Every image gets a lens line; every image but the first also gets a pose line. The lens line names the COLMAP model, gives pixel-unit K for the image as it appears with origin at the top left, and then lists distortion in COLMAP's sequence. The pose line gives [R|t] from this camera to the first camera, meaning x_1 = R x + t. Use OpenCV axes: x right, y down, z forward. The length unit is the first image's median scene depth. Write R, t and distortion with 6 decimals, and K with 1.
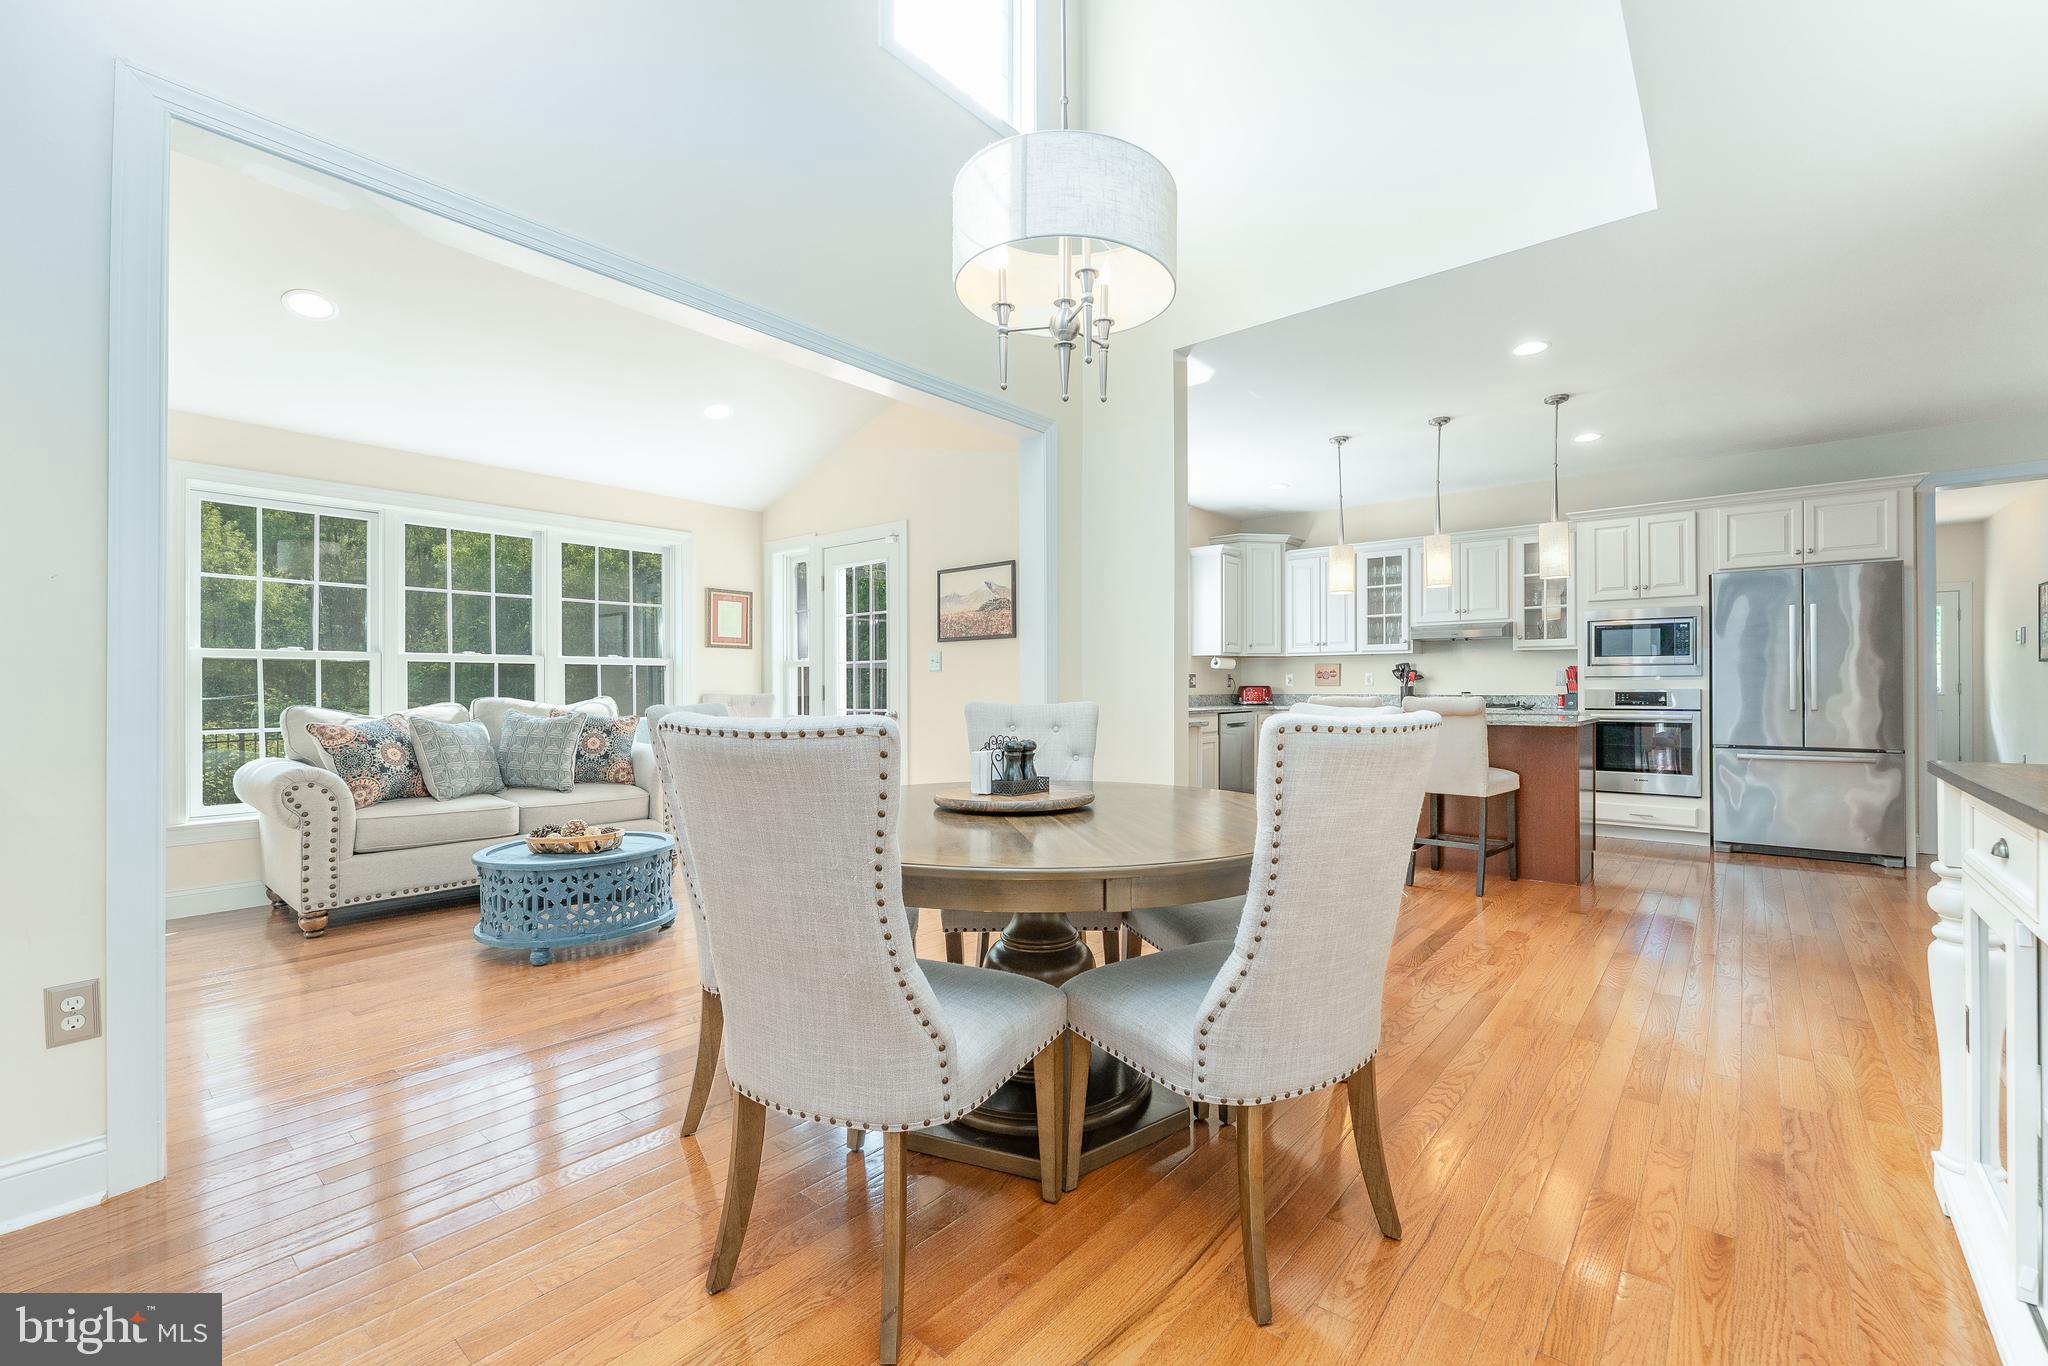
lens RADIAL K [[848.3, 0, 1068.7], [0, 848.3, 689.5], [0, 0, 1]] dist [-0.001183, 0.000081]
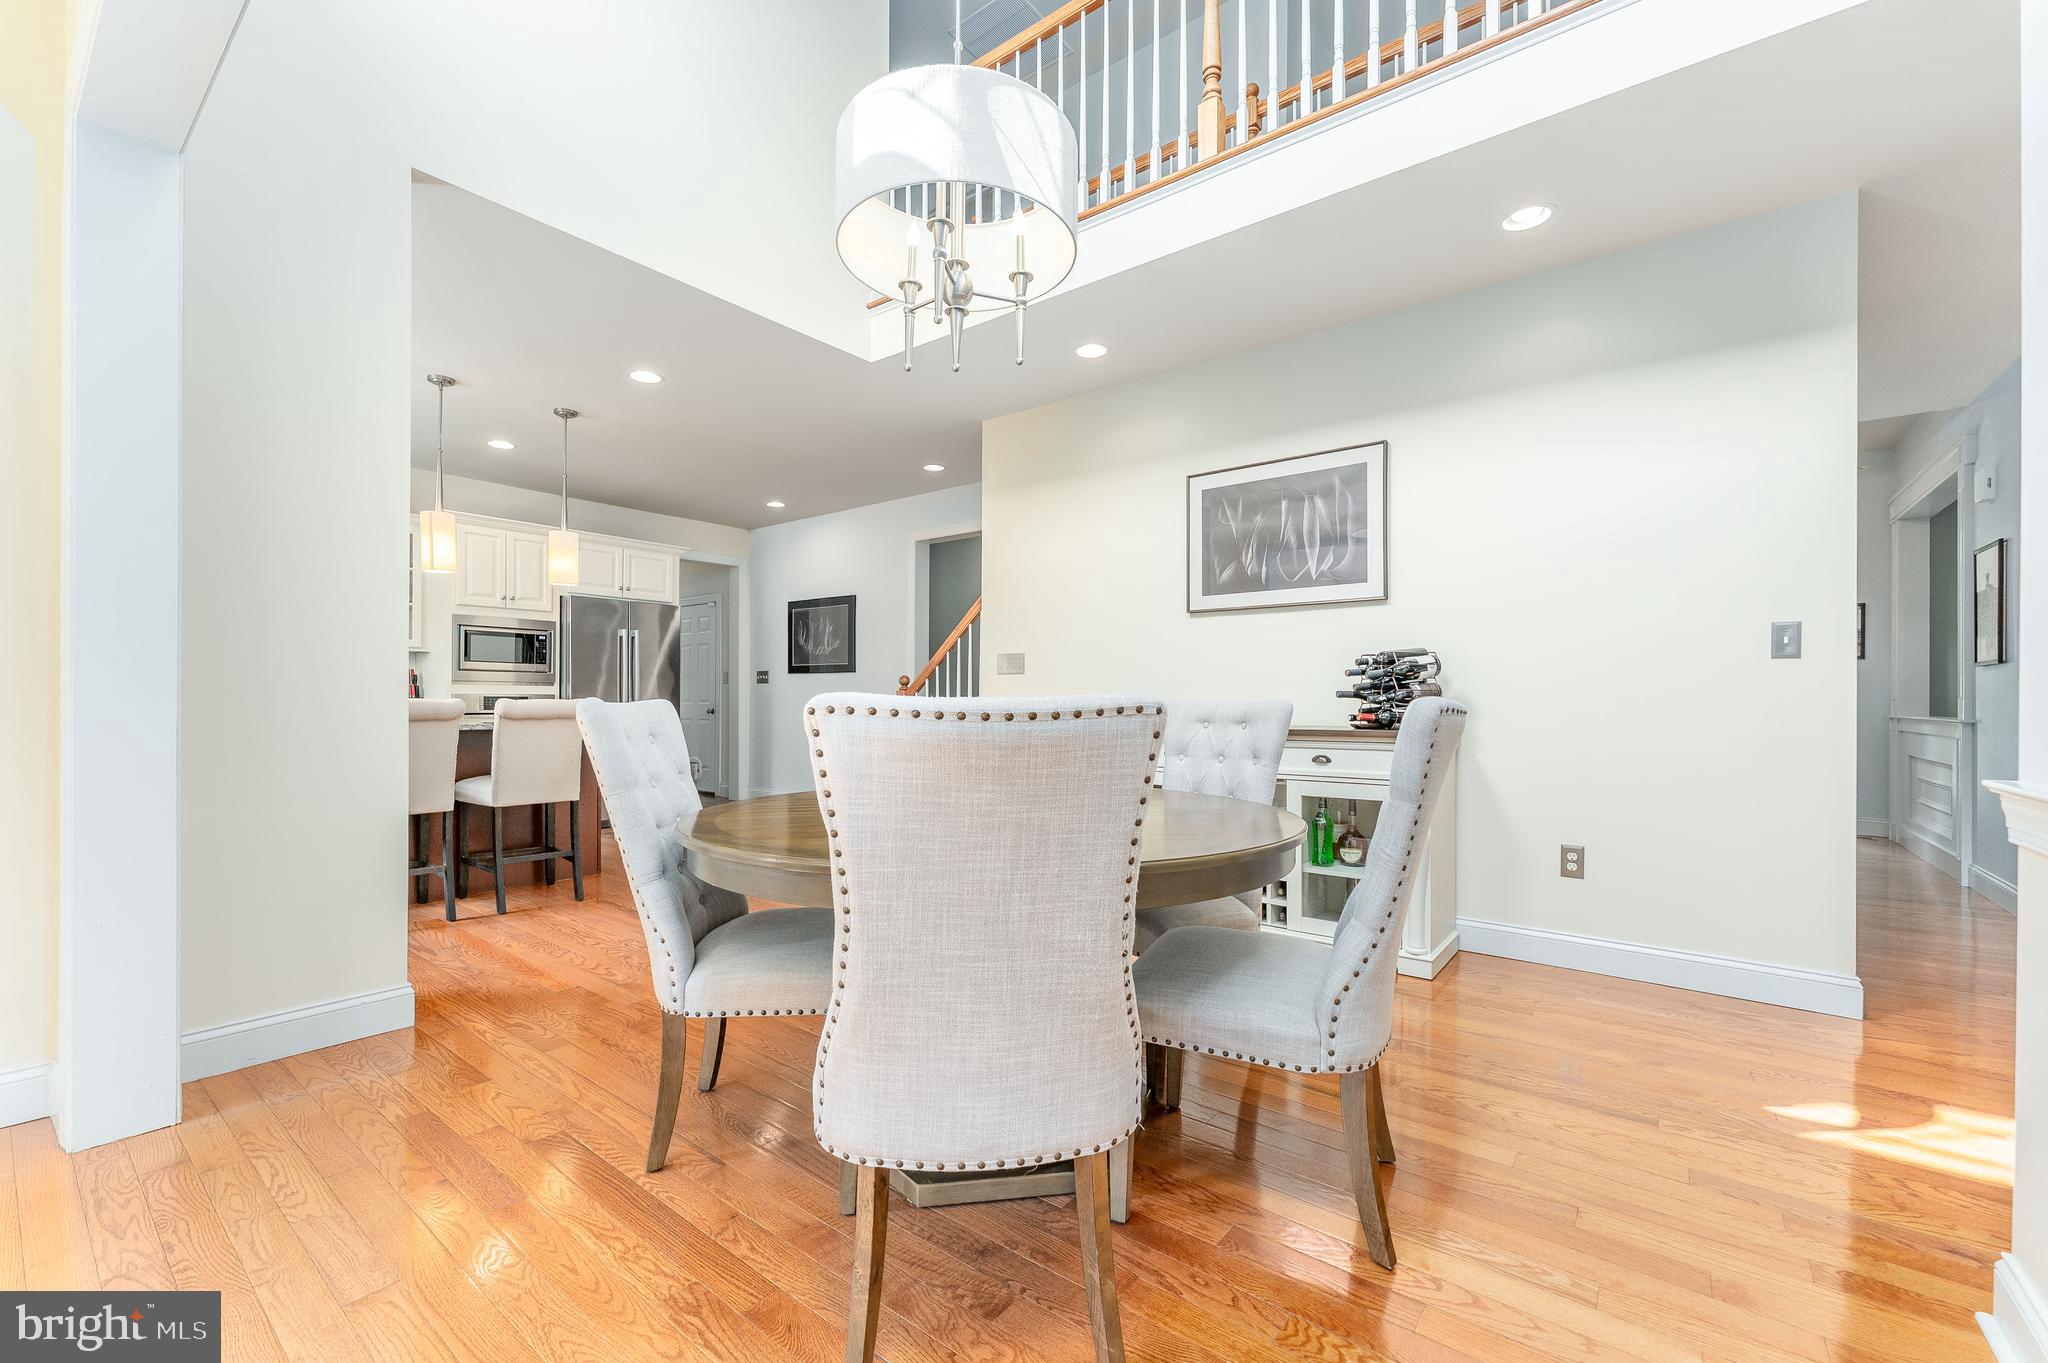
lens RADIAL K [[830.7, 0, 1016.3], [0, 830.7, 692.2], [0, 0, 1]] dist [-0.001977, -0.000488]
pose [[-0.012125, 0.011479, 0.999861, -0.420526], [-0.001765, 0.999932, -0.011501, 0.009246], [-0.999925, -0.001905, -0.012104, 0.429832]]
